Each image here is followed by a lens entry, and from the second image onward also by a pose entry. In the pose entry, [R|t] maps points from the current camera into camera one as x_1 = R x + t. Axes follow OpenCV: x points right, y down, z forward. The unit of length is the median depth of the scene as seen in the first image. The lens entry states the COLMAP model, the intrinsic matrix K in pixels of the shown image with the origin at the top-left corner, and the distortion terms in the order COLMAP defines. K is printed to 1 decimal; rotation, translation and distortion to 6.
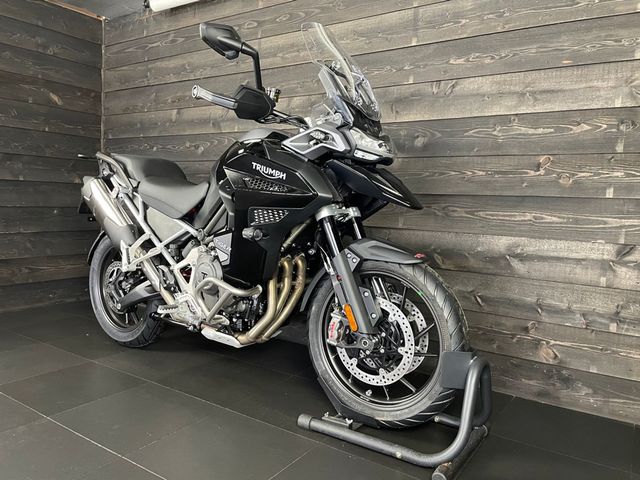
lens RADIAL K [[471.6, 0, 320.0], [0, 471.6, 240.0], [0, 0, 1]] dist [0.009116, -0.006873]
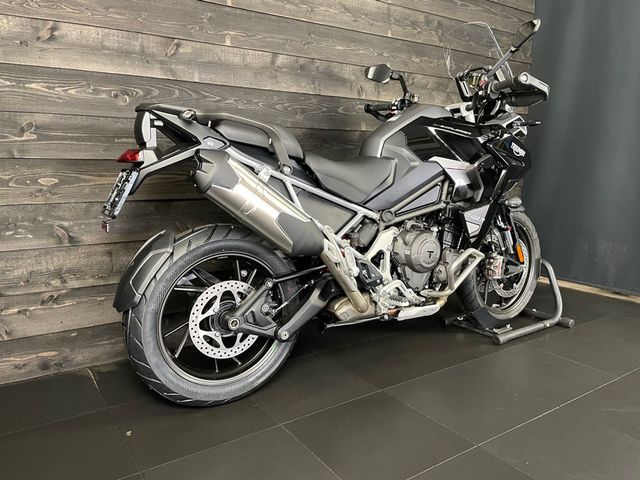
lens RADIAL K [[471.6, 0, 320.0], [0, 471.6, 240.0], [0, 0, 1]] dist [0.009116, -0.006873]
pose [[0.415843, -0.180876, 0.891268, -1.410529], [0.092879, 0.983345, 0.156227, -0.150864], [-0.904681, 0.017814, 0.425716, 0.903825]]
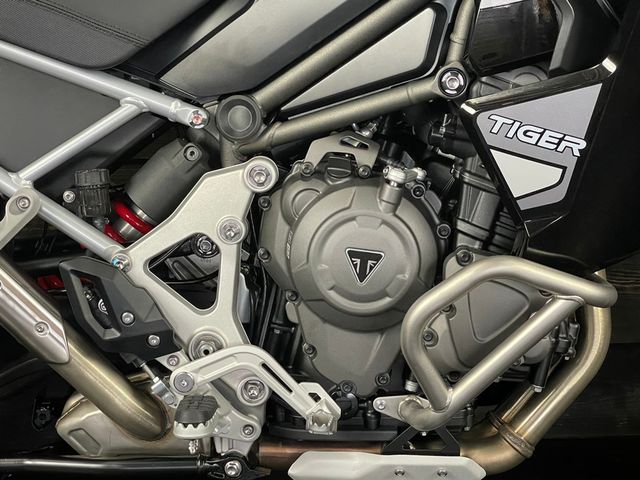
lens RADIAL K [[1205.3, 0, 320.0], [0, 1205.3, 240.0], [0, 0, 1]] dist [0.071519, 0.045445]
pose [[0.813057, -0.149639, 0.562624, -0.750602], [0.091520, 0.987240, 0.130315, -0.034784], [-0.574945, -0.054462, 0.816377, 0.518409]]
